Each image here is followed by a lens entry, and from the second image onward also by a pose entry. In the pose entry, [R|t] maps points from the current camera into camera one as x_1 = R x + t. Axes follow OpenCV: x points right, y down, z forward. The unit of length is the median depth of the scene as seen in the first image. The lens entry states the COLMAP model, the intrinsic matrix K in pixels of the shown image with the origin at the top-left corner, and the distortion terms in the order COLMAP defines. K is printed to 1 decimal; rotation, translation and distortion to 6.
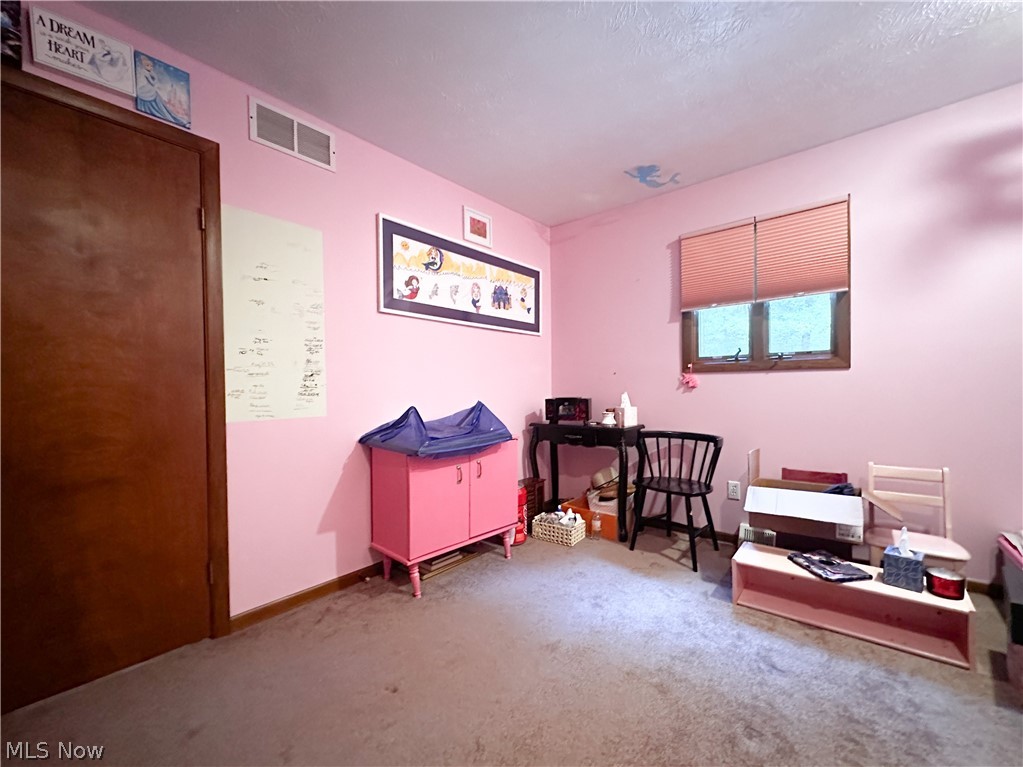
lens RADIAL K [[417.8, 0, 511.5], [0, 417.8, 383.5], [0, 0, 1]] dist [-0.000207, -0.000182]
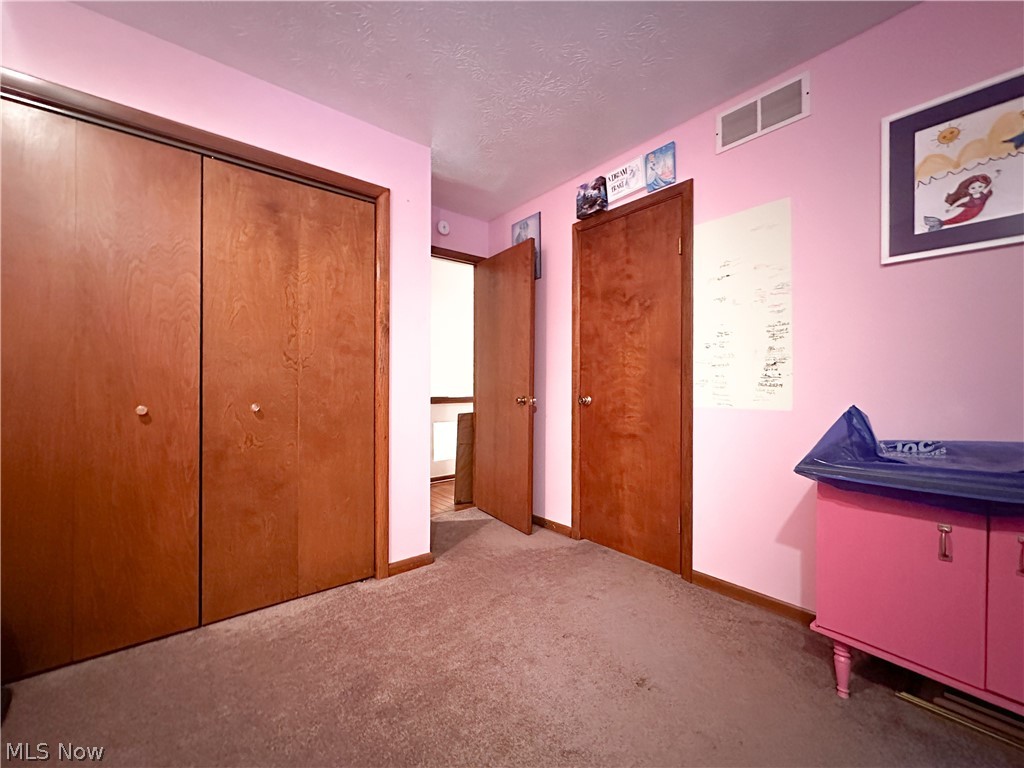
lens RADIAL K [[418.2, 0, 512.0], [0, 418.2, 384.0], [0, 0, 1]] dist [-0.000207, -0.000182]
pose [[-0.172717, -0.002790, -0.984967, 0.525580], [-0.006393, 0.999978, -0.001711, 0.029720], [0.984951, 0.006001, -0.172731, 0.613399]]
